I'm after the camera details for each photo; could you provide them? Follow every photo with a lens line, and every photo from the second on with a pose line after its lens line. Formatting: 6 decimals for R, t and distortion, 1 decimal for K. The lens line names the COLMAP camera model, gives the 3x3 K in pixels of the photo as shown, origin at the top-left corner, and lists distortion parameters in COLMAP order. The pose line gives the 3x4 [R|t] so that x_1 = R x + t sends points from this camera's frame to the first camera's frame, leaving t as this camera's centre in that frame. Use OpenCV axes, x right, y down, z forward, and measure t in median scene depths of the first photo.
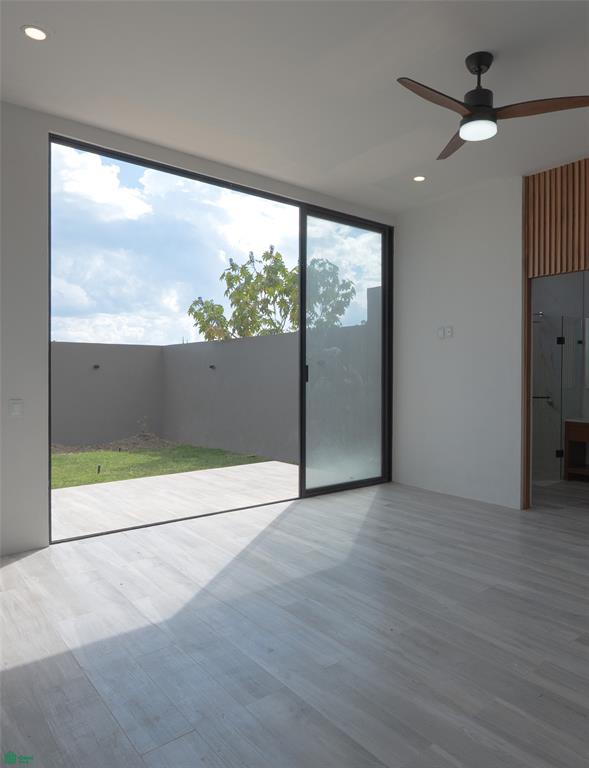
lens RADIAL K [[501.0, 0, 294.2], [0, 501.0, 383.8], [0, 0, 1]] dist [-0.002835, -0.000267]
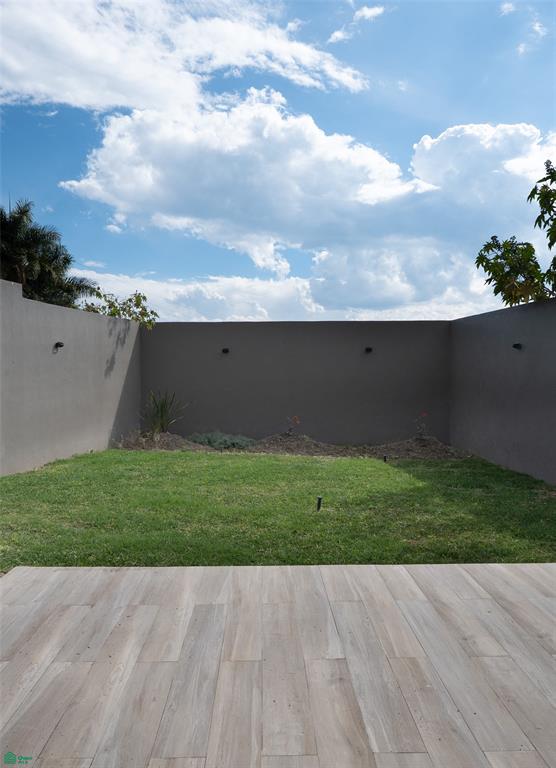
lens RADIAL K [[535.0, 0, 277.9], [0, 535.0, 380.6], [0, 0, 1]] dist [-0.000567, -0.000617]
pose [[0.821061, 0.010818, -0.570737, -0.023317], [0.001550, 0.999774, 0.021181, -0.003949], [0.570838, -0.018276, 0.820859, 0.273990]]
